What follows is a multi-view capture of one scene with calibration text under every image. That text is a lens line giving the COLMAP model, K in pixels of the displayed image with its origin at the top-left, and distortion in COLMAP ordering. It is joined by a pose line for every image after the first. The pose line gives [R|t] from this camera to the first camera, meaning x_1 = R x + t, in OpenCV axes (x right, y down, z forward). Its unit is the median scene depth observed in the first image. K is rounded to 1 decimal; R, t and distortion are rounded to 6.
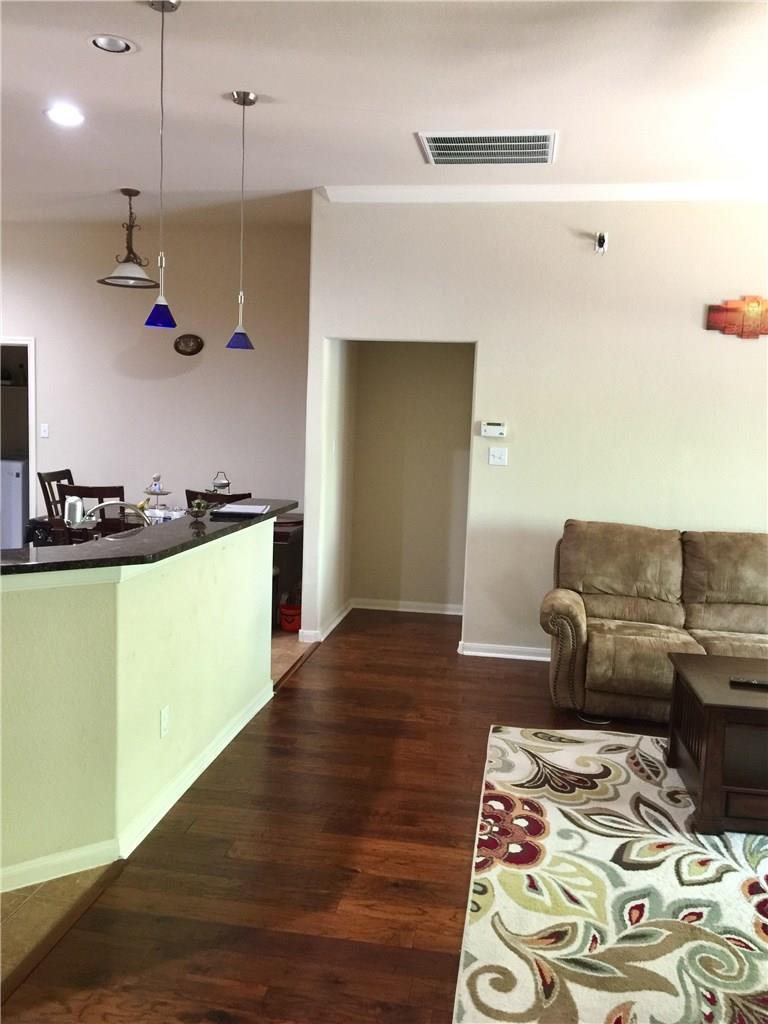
lens RADIAL K [[873.4, 0, 381.7], [0, 873.4, 501.7], [0, 0, 1]] dist [0.089996, -0.122224]
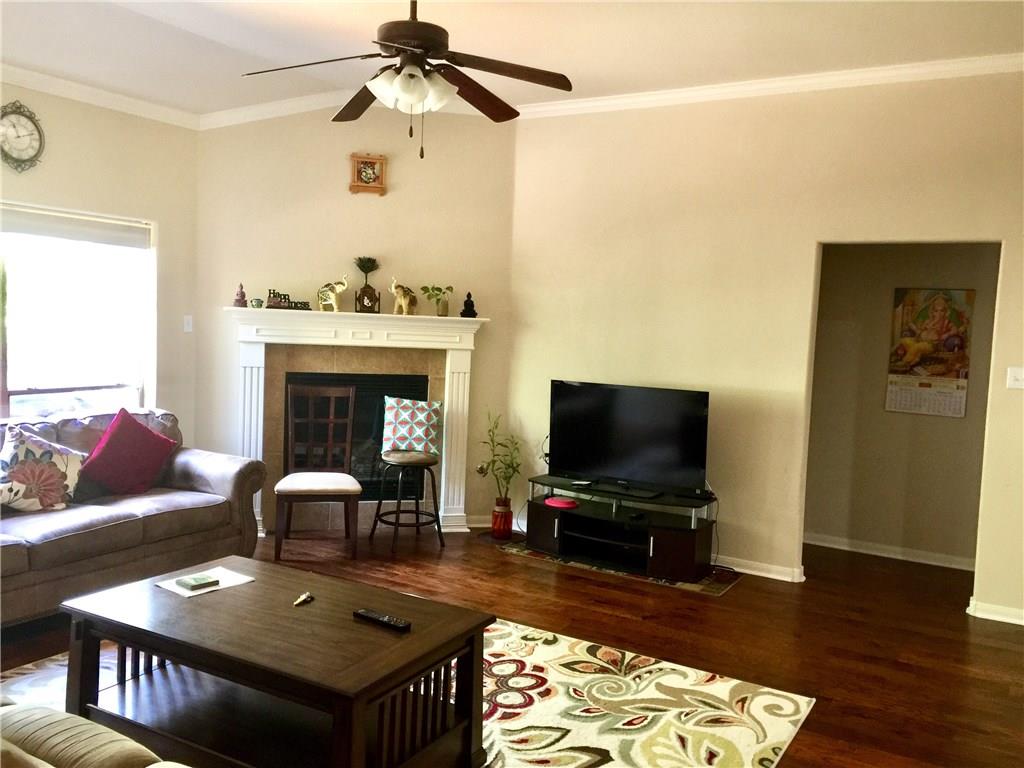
lens RADIAL K [[870.3, 0, 508.2], [0, 870.3, 380.3], [0, 0, 1]] dist [0.083099, -0.104877]
pose [[-0.928205, -0.099690, 0.358466, 0.058424], [-0.036528, 0.983199, 0.178846, -0.173591], [-0.370273, 0.152911, -0.916251, 1.835298]]
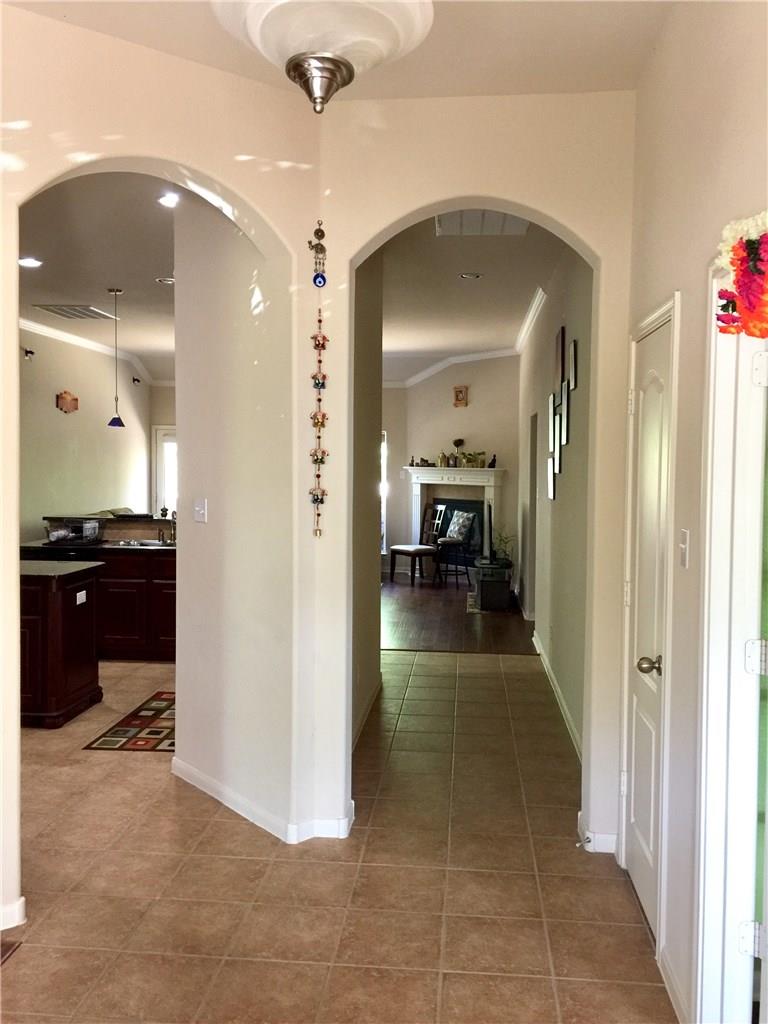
lens RADIAL K [[870.3, 0, 387.6], [0, 870.3, 495.0], [0, 0, 1]] dist [0.083099, -0.104877]
pose [[-0.068471, -0.070951, 0.995127, -2.544850], [0.086080, 0.993328, 0.076745, -0.159146], [-0.993933, 0.090915, -0.061906, 0.738404]]
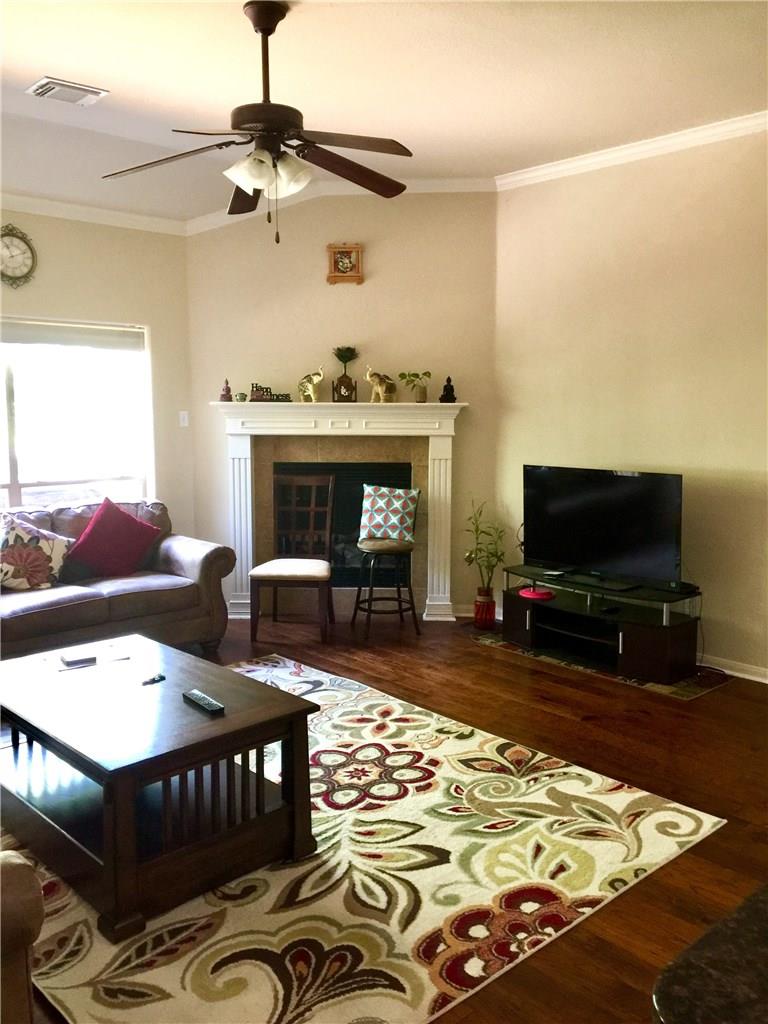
lens RADIAL K [[870.3, 0, 387.6], [0, 870.3, 495.0], [0, 0, 1]] dist [0.083099, -0.104877]
pose [[-0.790147, -0.101579, 0.604441, -0.206174], [0.033637, 0.977498, 0.208245, -0.163873], [-0.611993, 0.184876, -0.768951, 1.647982]]
